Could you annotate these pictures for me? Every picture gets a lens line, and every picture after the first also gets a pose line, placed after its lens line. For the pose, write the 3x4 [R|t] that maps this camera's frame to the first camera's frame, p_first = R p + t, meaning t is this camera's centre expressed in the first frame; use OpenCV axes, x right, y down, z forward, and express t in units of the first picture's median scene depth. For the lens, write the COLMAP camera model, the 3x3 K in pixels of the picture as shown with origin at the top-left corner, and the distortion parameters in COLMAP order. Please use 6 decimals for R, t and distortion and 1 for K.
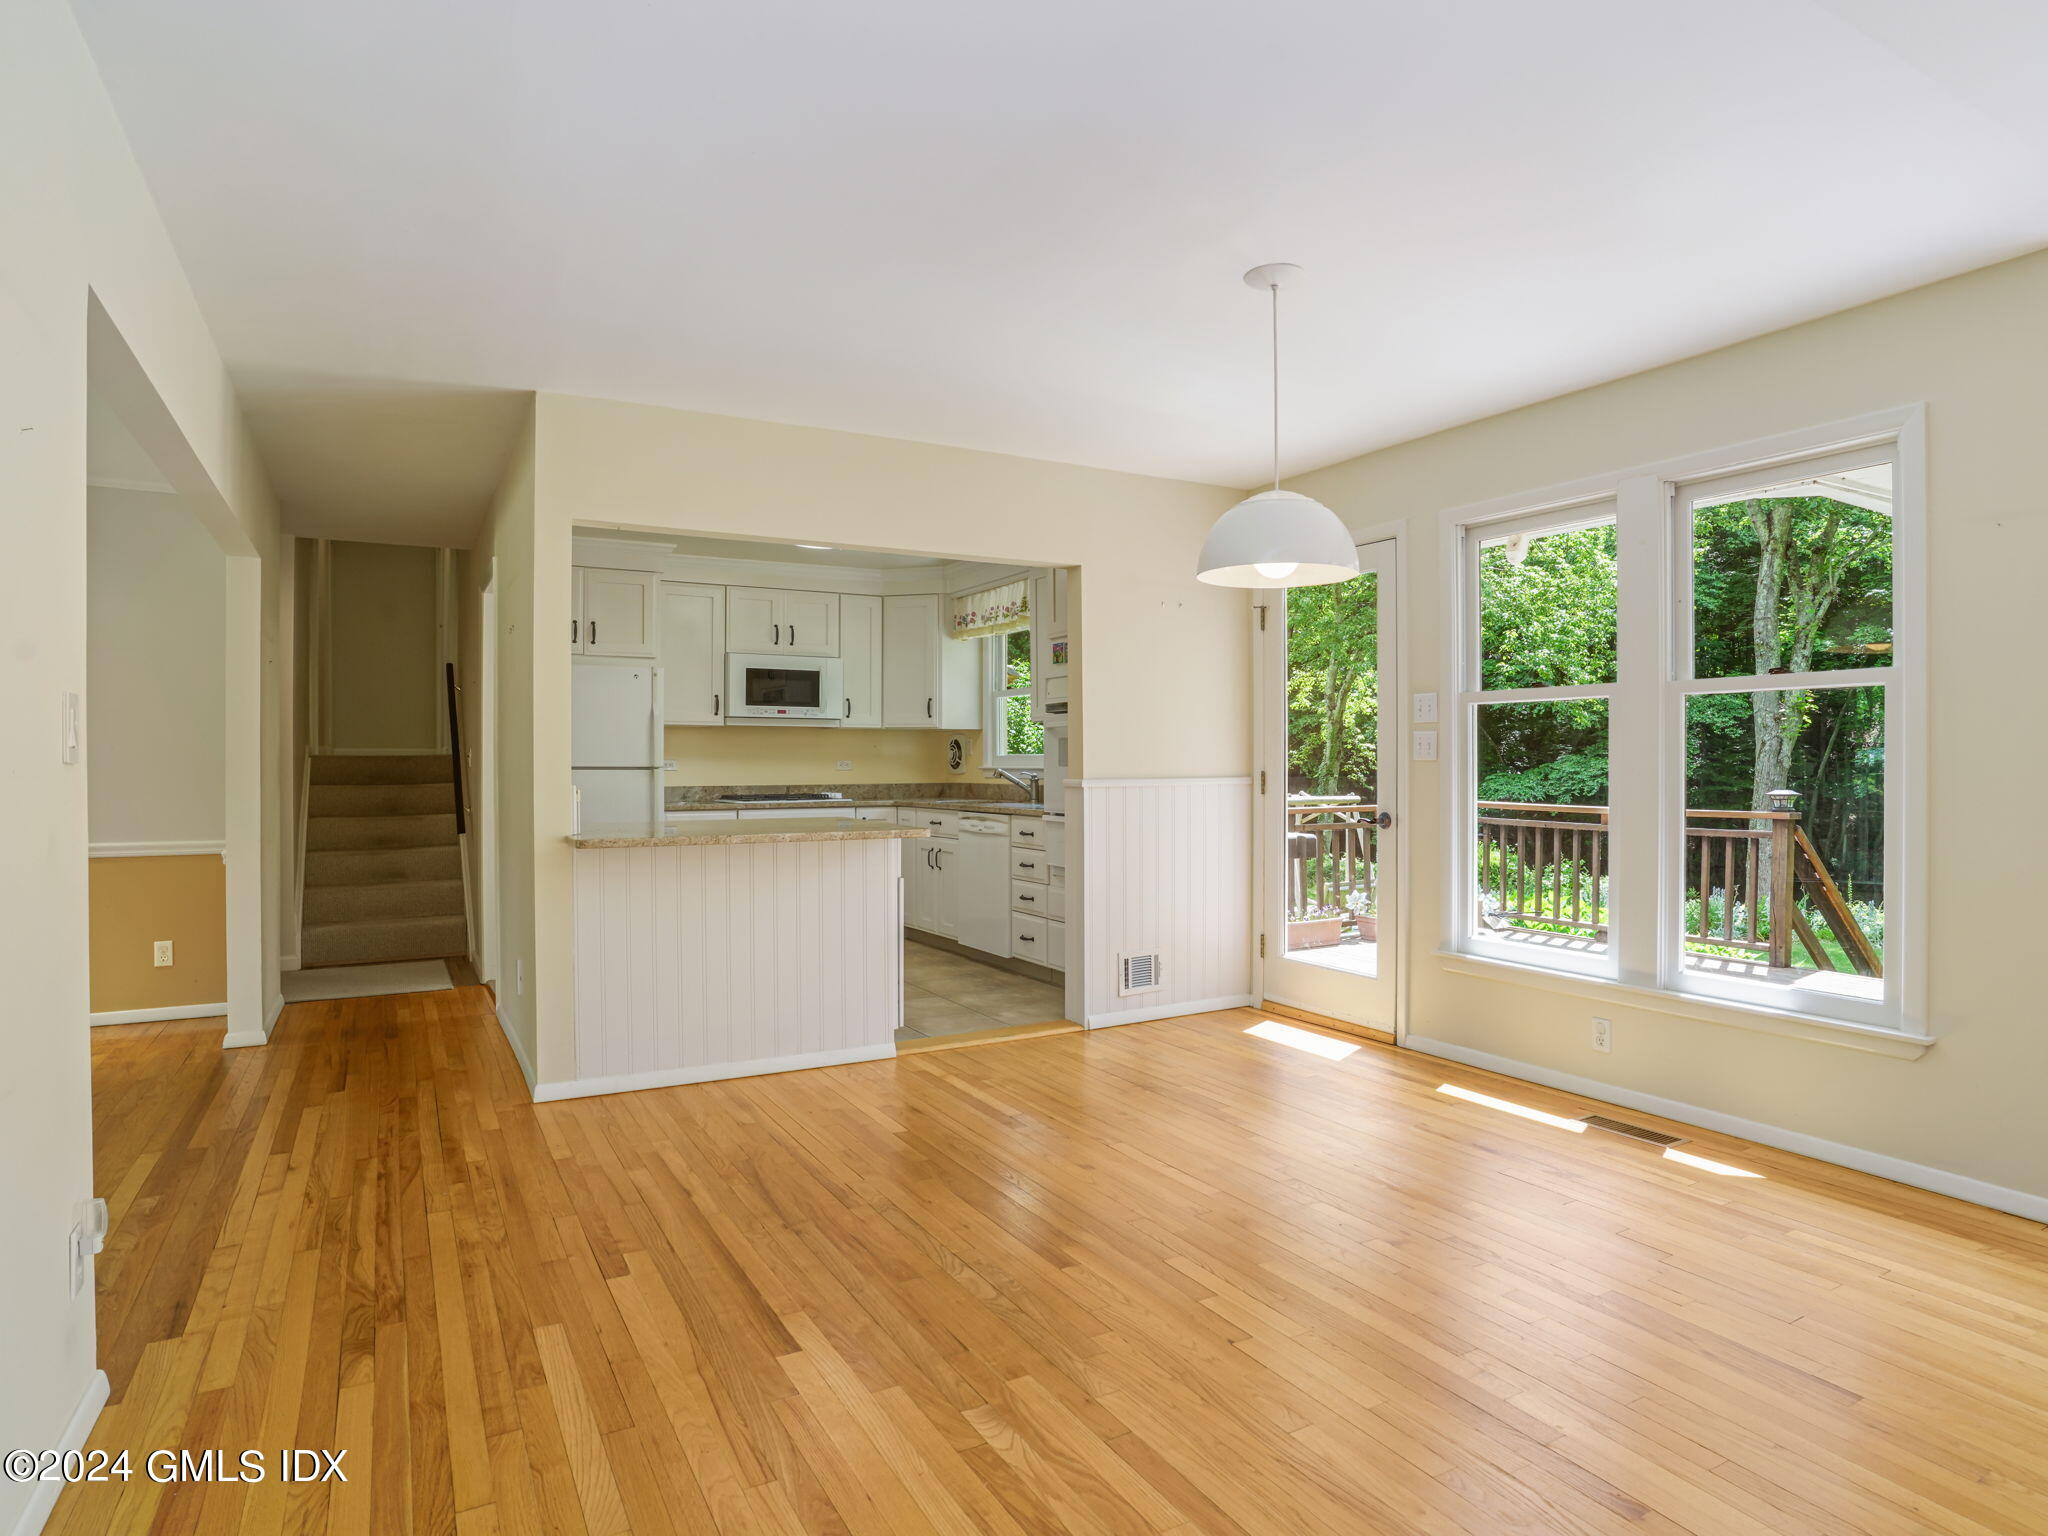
lens RADIAL K [[1140.0, 0, 1029.9], [0, 1140.0, 780.9], [0, 0, 1]] dist [-0.080322, 0.035699]
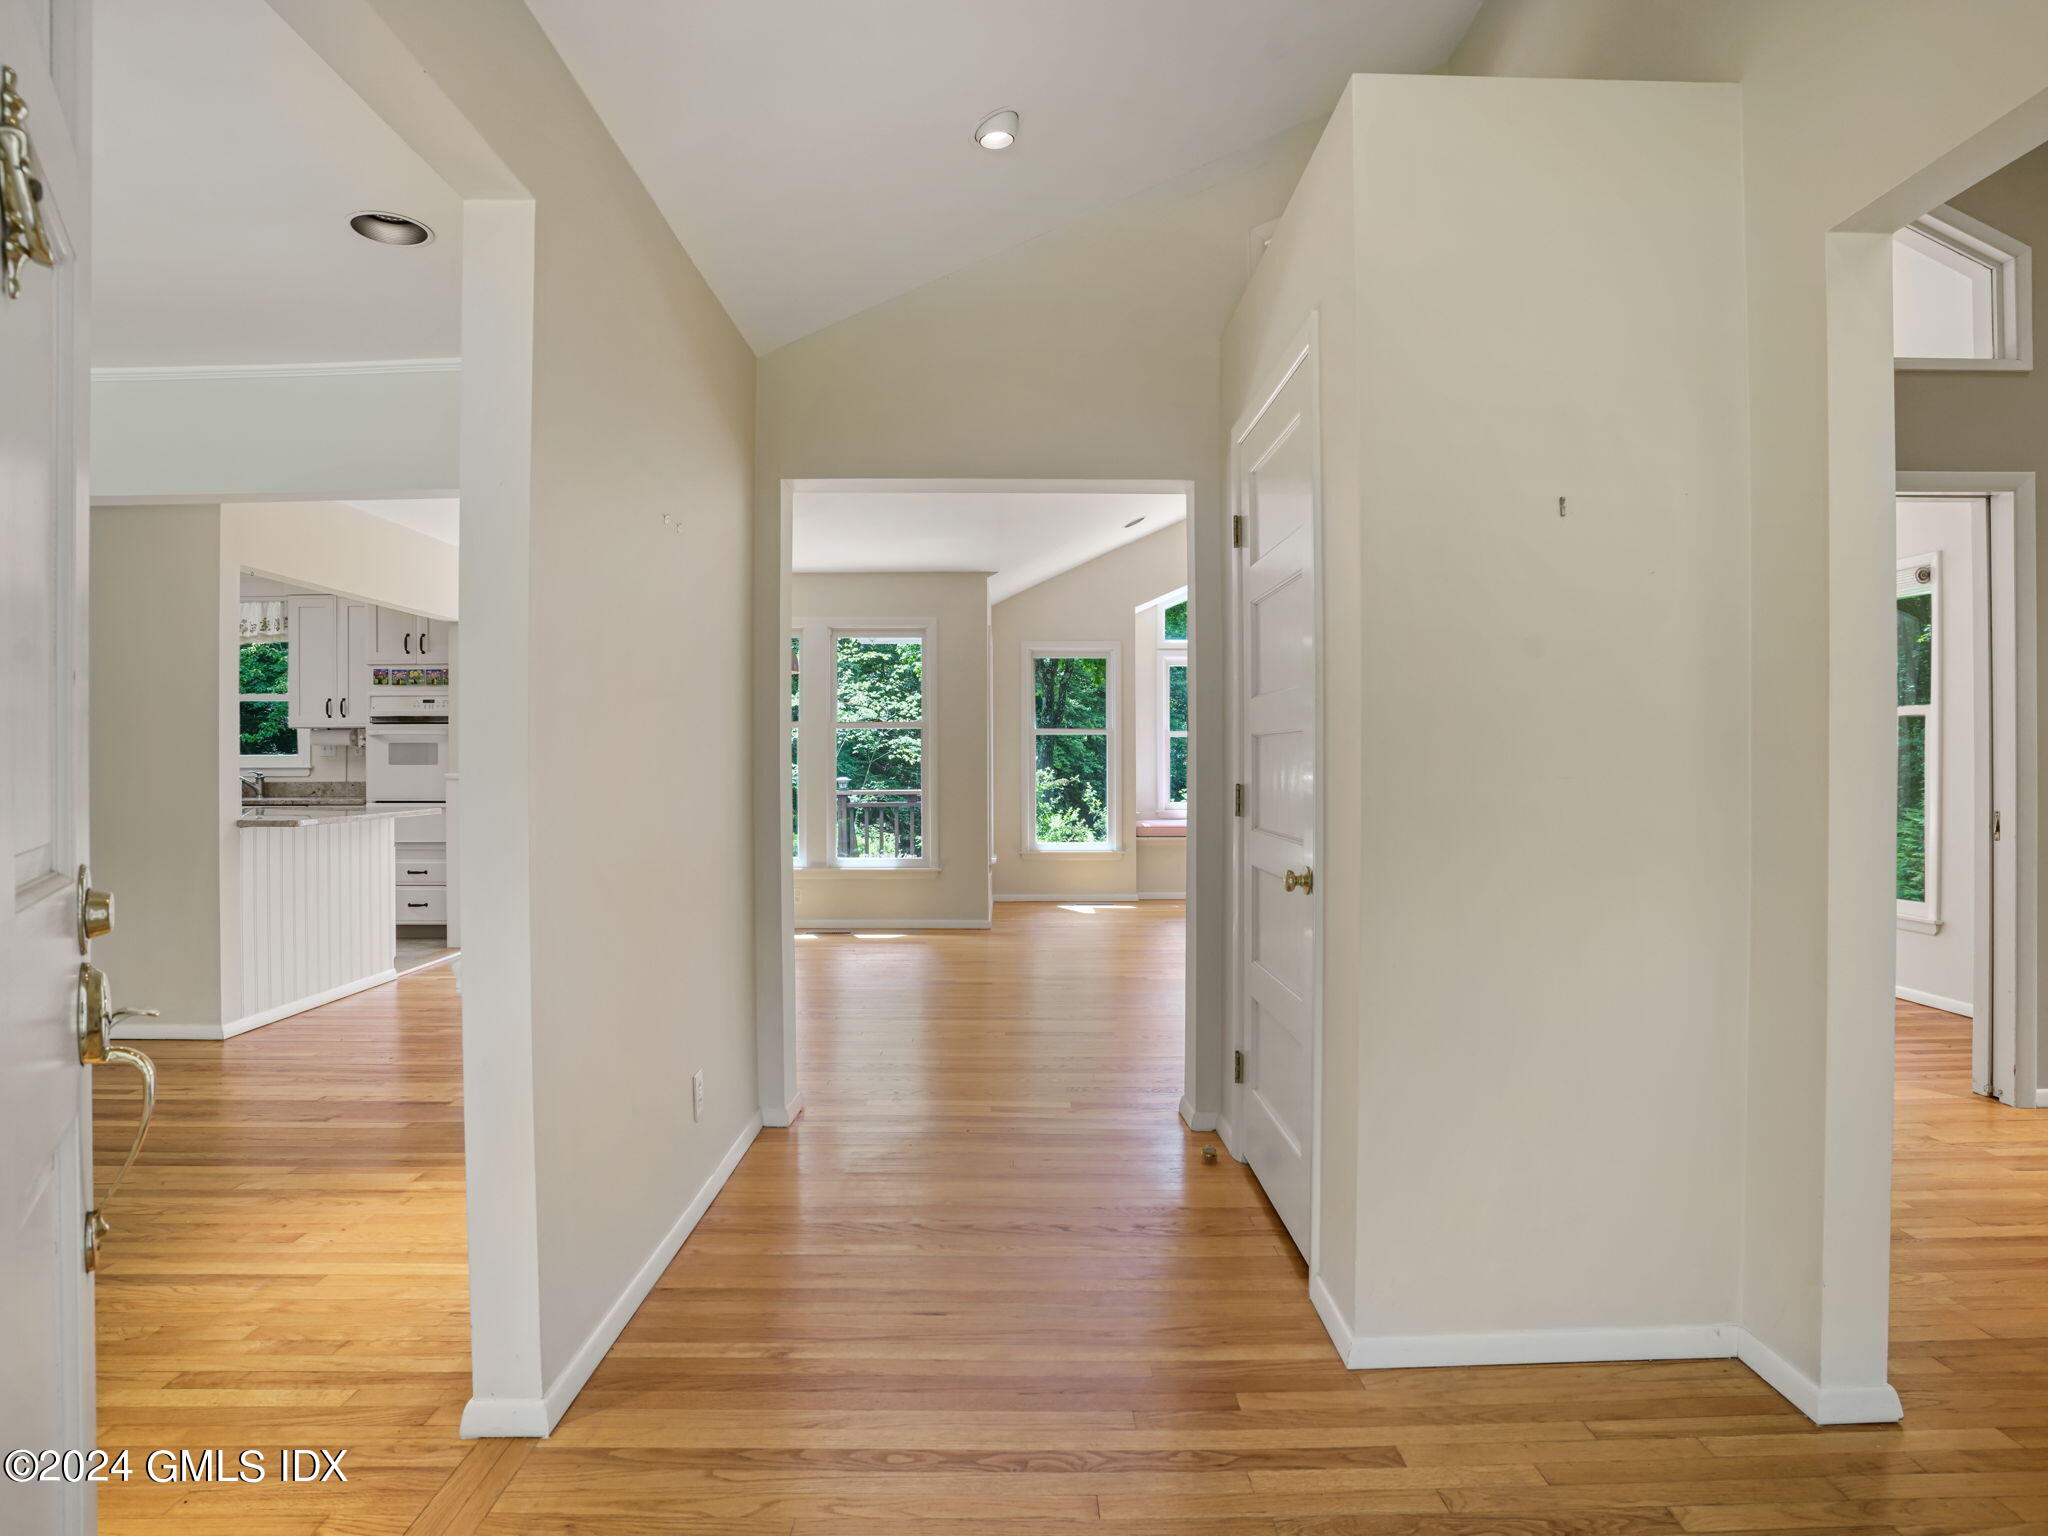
lens RADIAL K [[1140.0, 0, 1019.3], [0, 1140.0, 758.0], [0, 0, 1]] dist [-0.080322, 0.035699]
pose [[0.487939, 0.001460, 0.872877, -0.634299], [0.017461, 0.999782, -0.011433, 0.005694], [-0.872703, 0.020820, 0.487807, -0.210241]]
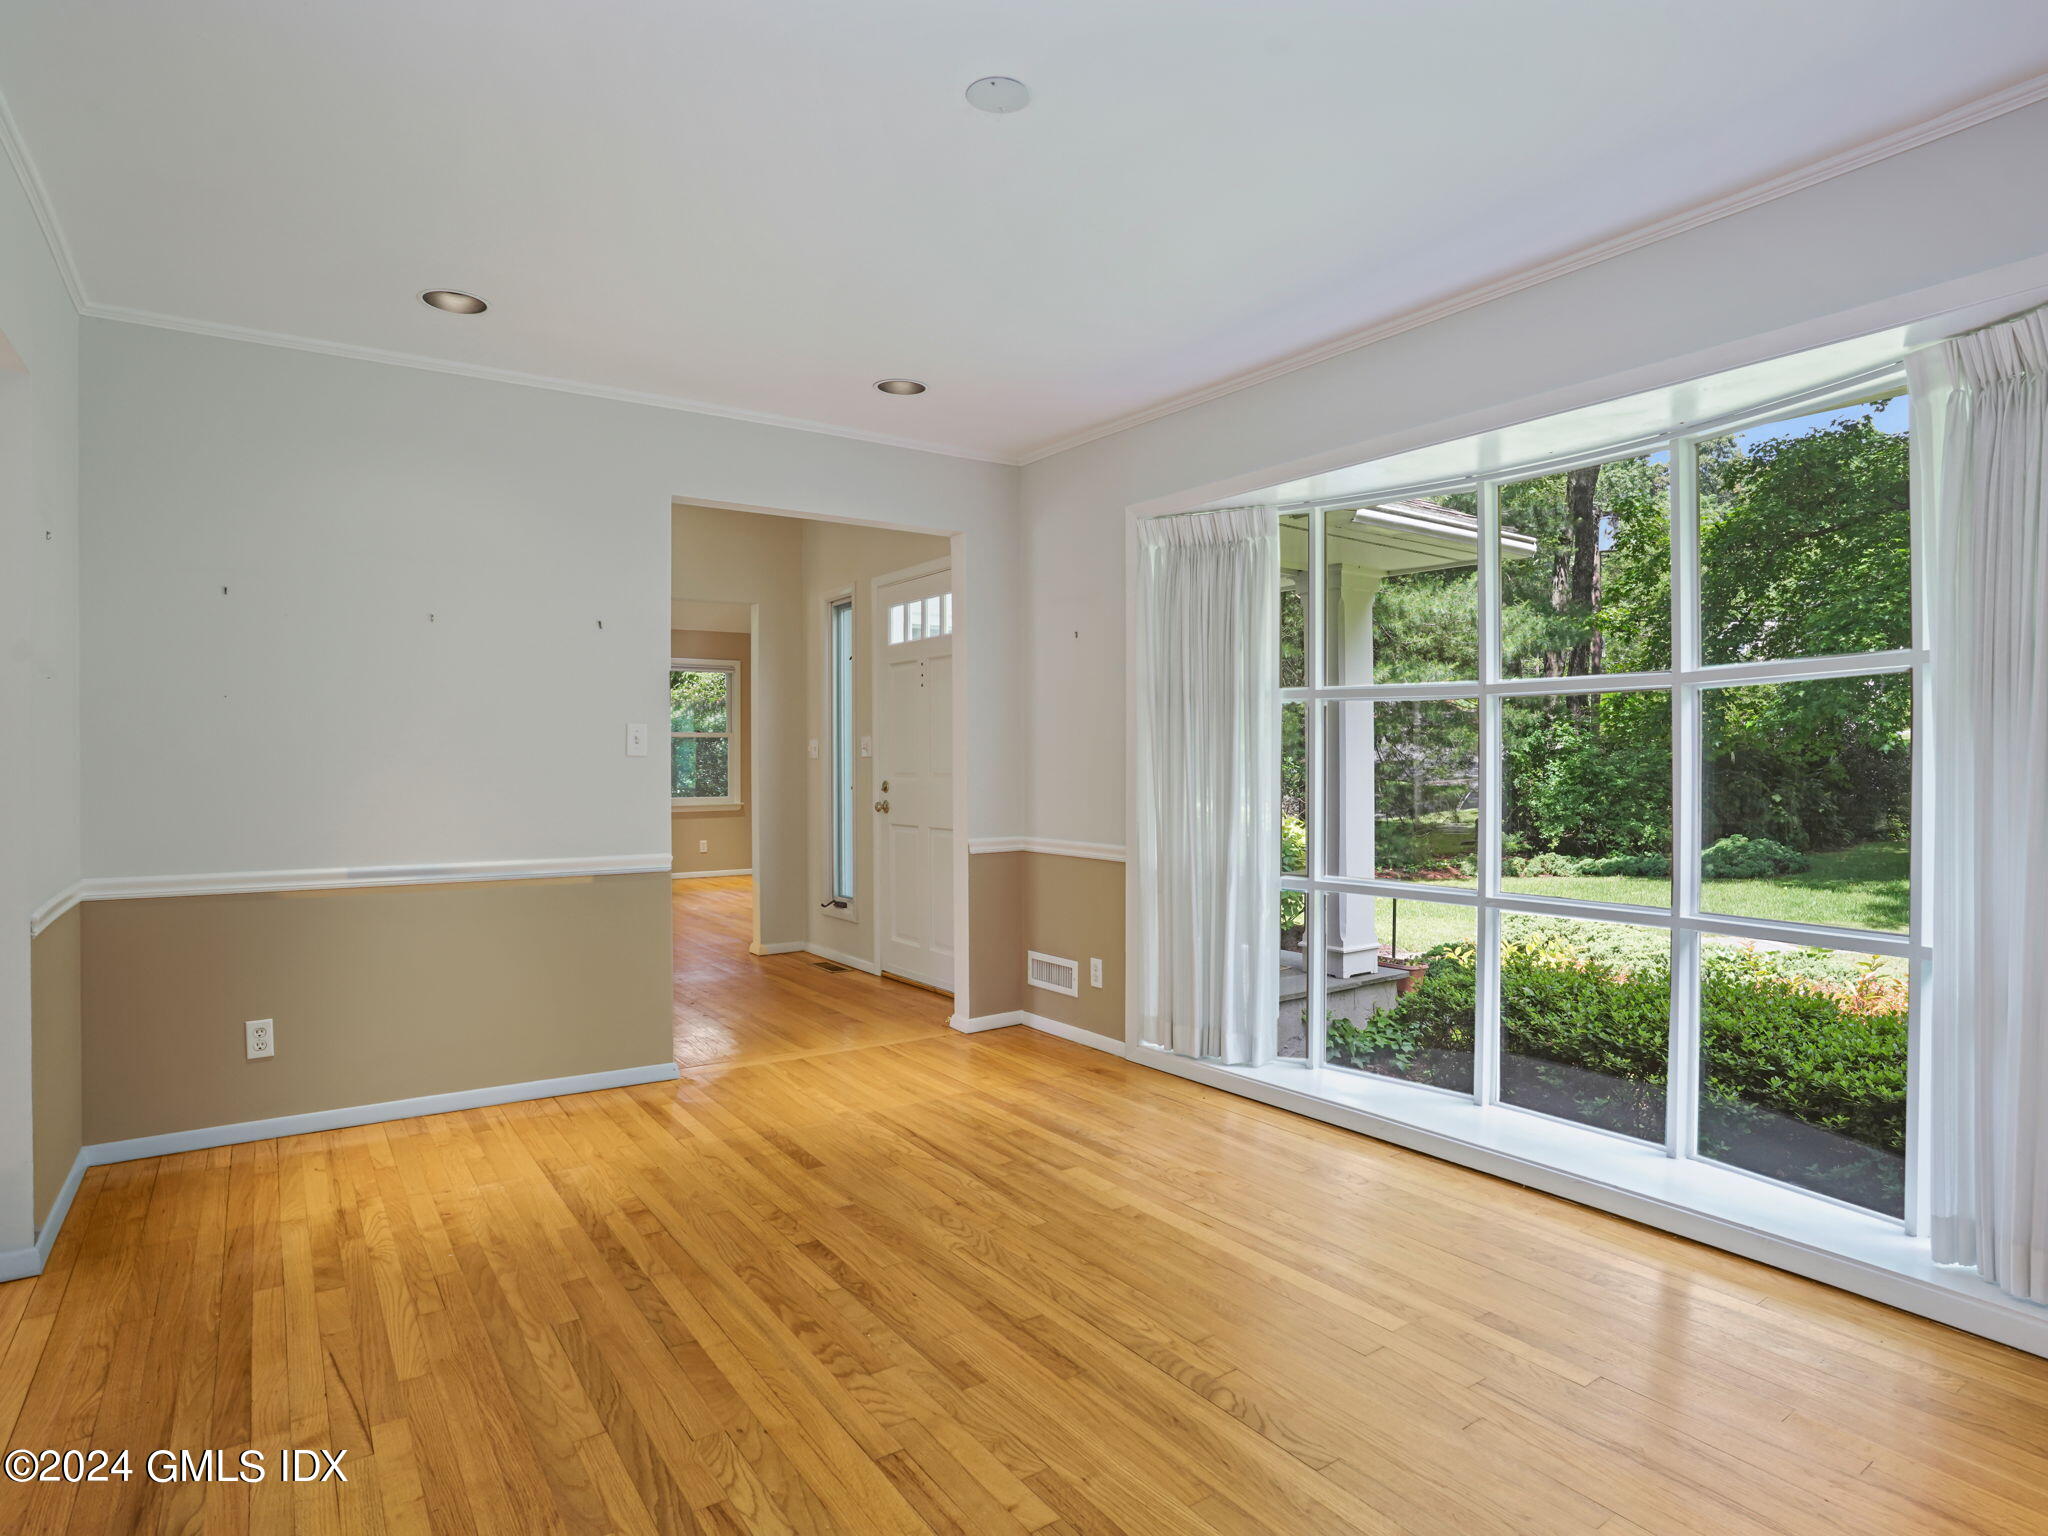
lens RADIAL K [[1140.0, 0, 1021.1], [0, 1140.0, 764.5], [0, 0, 1]] dist [-0.080322, 0.035699]
pose [[-0.996228, 0.004783, -0.086646, -0.591658], [0.003169, 0.999819, 0.018751, -0.008635], [0.086720, 0.018406, -0.996063, 0.697023]]
